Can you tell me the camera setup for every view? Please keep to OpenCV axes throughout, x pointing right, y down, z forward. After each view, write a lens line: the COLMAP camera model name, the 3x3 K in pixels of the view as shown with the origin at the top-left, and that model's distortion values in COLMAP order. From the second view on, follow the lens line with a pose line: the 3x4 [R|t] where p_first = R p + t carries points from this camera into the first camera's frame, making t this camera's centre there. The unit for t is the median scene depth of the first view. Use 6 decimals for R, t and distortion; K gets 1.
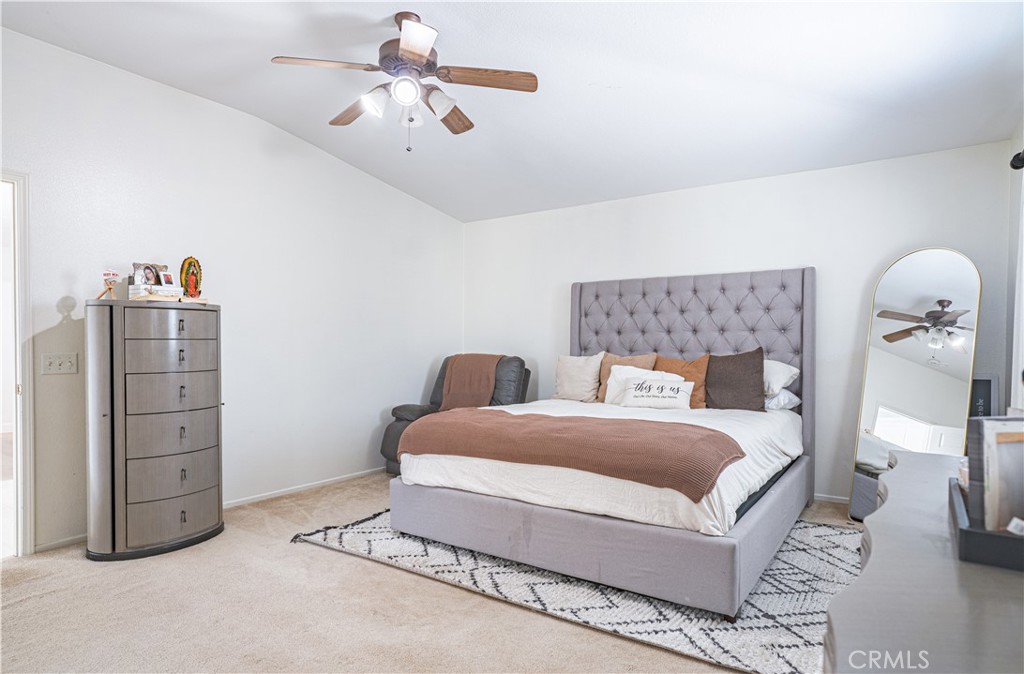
lens RADIAL K [[584.4, 0, 512.0], [0, 584.4, 337.0], [0, 0, 1]] dist [-0.039342, 0.000039]
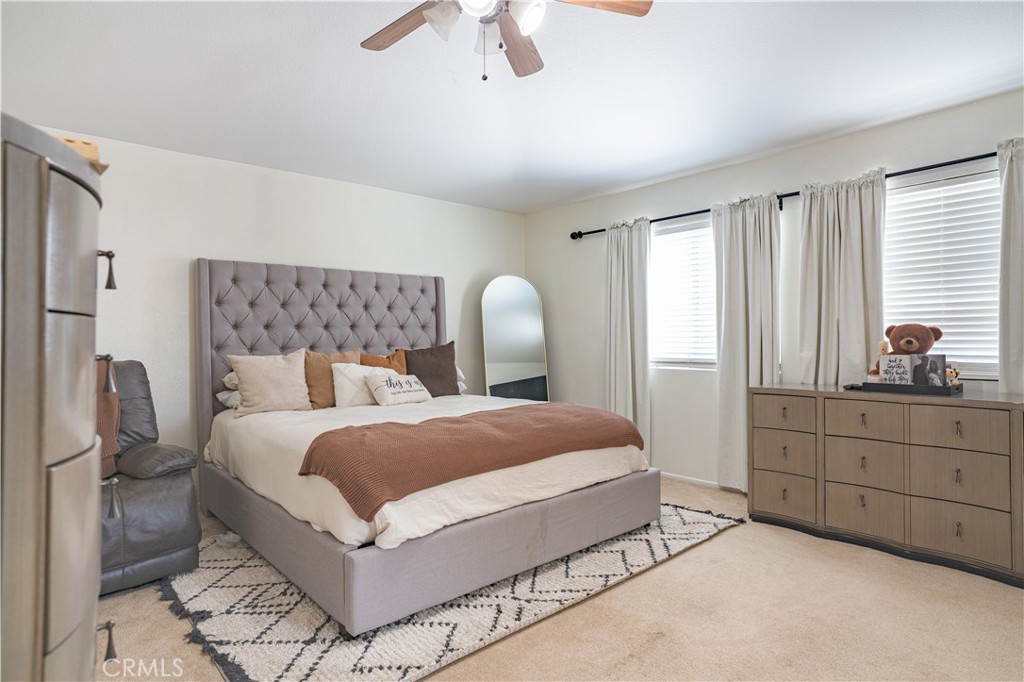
lens RADIAL K [[562.3, 0, 517.3], [0, 562.3, 327.4], [0, 0, 1]] dist [-0.022949, 0.001705]
pose [[0.221584, 0.019210, 0.974952, -0.607230], [-0.001540, 0.999812, -0.019350, 0.009813], [-0.975140, 0.002786, 0.221571, 0.561386]]
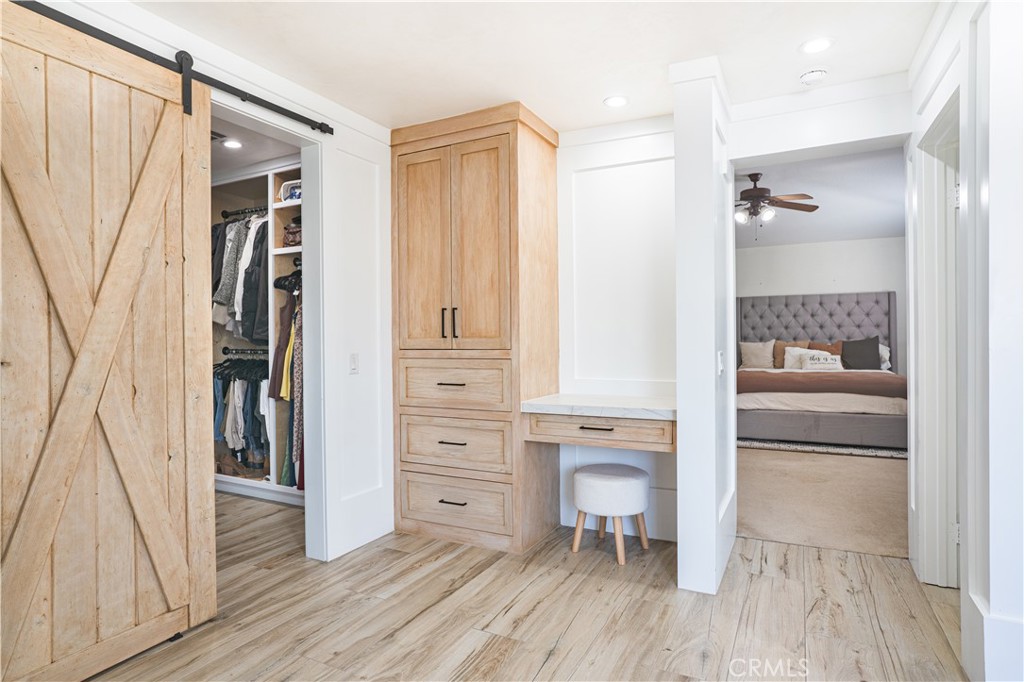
lens RADIAL K [[562.3, 0, 517.3], [0, 562.3, 327.4], [0, 0, 1]] dist [-0.022949, 0.001705]
pose [[0.990163, -0.006490, 0.139771, -0.873642], [0.007392, 0.999955, -0.005935, -0.006358], [-0.139726, 0.006910, 0.990166, -0.546819]]
